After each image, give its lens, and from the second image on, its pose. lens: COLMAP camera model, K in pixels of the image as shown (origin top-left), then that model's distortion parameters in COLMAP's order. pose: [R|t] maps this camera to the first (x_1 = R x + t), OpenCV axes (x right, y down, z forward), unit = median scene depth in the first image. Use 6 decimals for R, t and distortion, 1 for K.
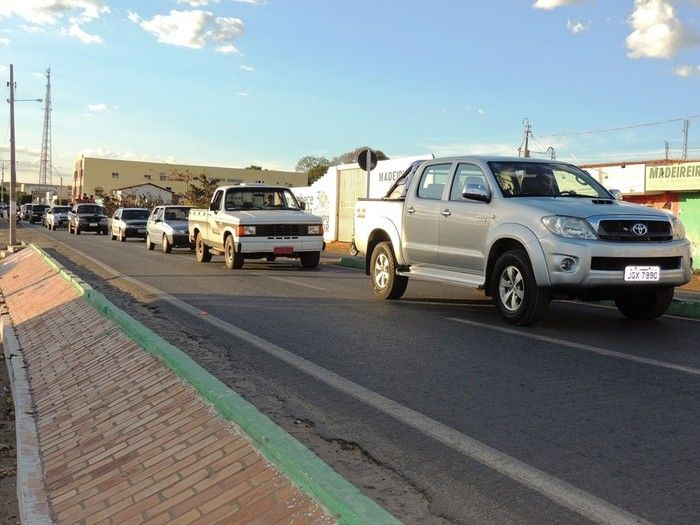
lens RADIAL K [[869.1, 0, 350.0], [0, 869.1, 262.5], [0, 0, 1]] dist [-0.063929, 0.035770]
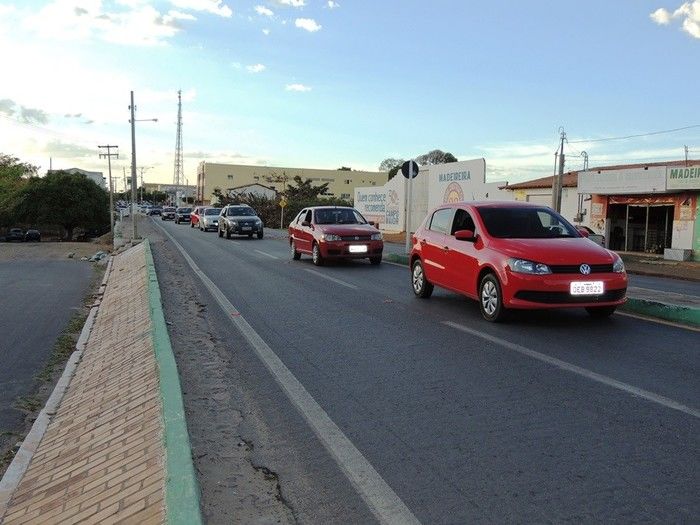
lens RADIAL K [[720.1, 0, 350.0], [0, 720.1, 262.5], [0, 0, 1]] dist [-0.049324, 0.023295]
pose [[0.994200, -0.003454, -0.107495, 0.130756], [0.005903, 0.999730, 0.022472, -0.046862], [0.107388, -0.022976, 0.993952, 0.100992]]
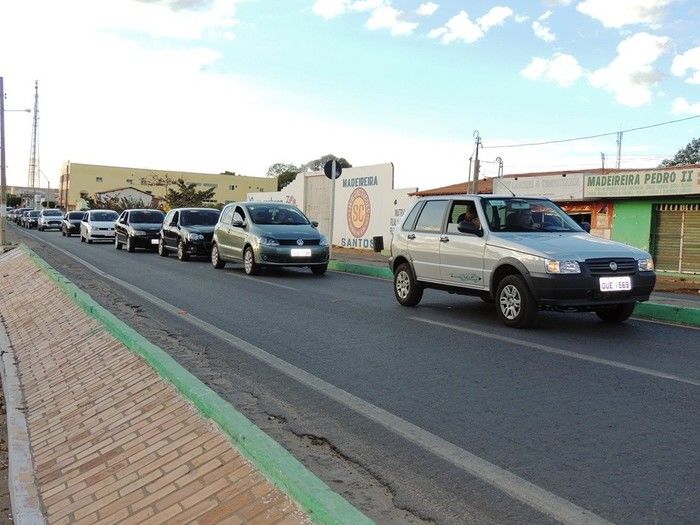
lens RADIAL K [[792.7, 0, 350.0], [0, 792.7, 262.5], [0, 0, 1]] dist [-0.051274, 0.017296]
pose [[0.999080, 0.000392, 0.042872, -0.003157], [-0.000532, 0.999995, 0.003258, -0.010992], [-0.042871, -0.003278, 0.999075, 0.004079]]
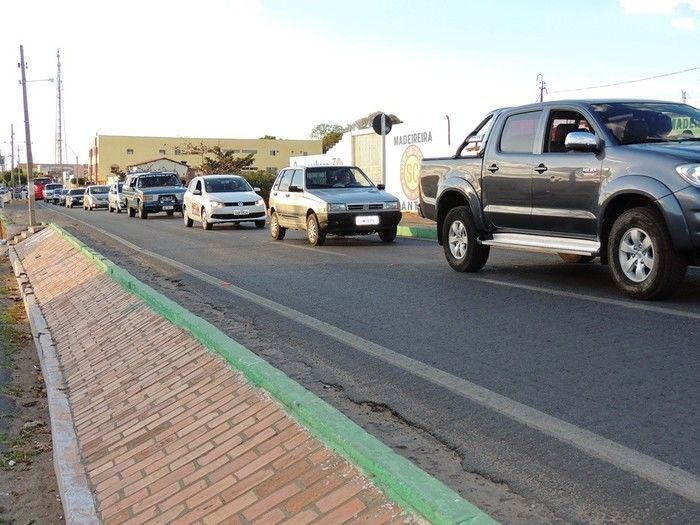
lens RADIAL K [[869.1, 0, 350.0], [0, 869.1, 262.5], [0, 0, 1]] dist [-0.063929, 0.035770]
pose [[0.998804, -0.043333, -0.022624, -0.003205], [0.044181, 0.998284, 0.038421, 0.001750], [0.020921, -0.039375, 0.999005, -0.002118]]
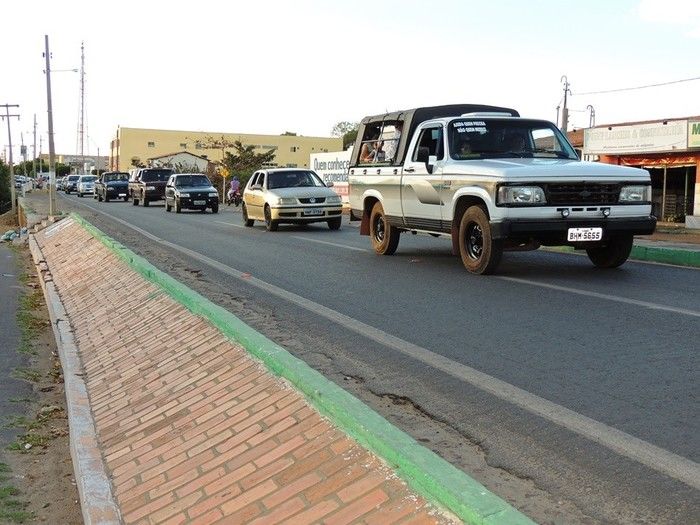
lens RADIAL K [[869.1, 0, 350.0], [0, 869.1, 262.5], [0, 0, 1]] dist [-0.063929, 0.035770]
pose [[0.998970, -0.016257, -0.042362, -0.009903], [0.017938, 0.999054, 0.039610, 0.009052], [0.041678, -0.040329, 0.998317, 0.007754]]
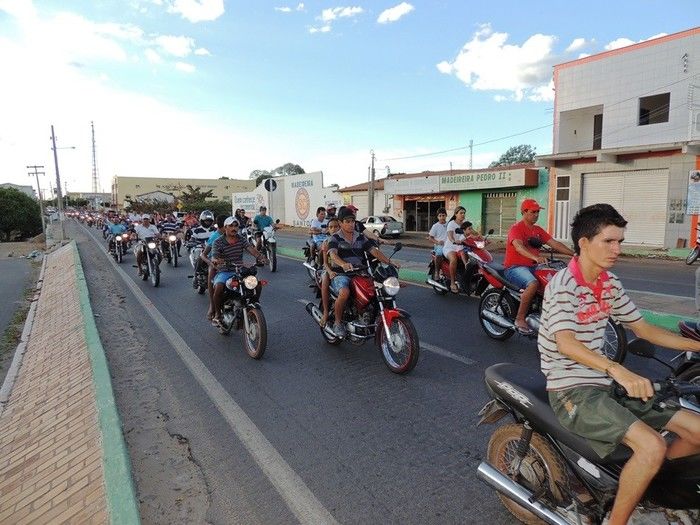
lens RADIAL K [[496.7, 0, 350.0], [0, 496.7, 262.5], [0, 0, 1]] dist [-0.024236, 0.002731]
pose [[0.990546, -0.062690, 0.122022, 0.136945], [0.053928, 0.995812, 0.073830, -0.097398], [-0.126140, -0.066552, 0.989778, 0.097883]]
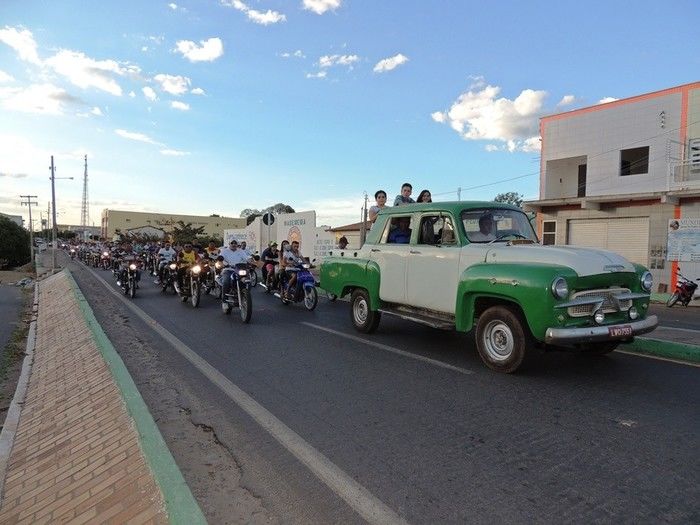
lens RADIAL K [[496.7, 0, 350.0], [0, 496.7, 262.5], [0, 0, 1]] dist [-0.024236, 0.002731]
pose [[0.988348, -0.019355, 0.150976, 0.087956], [0.021124, 0.999726, -0.010118, -0.057472], [-0.150739, 0.013190, 0.988486, 0.032675]]
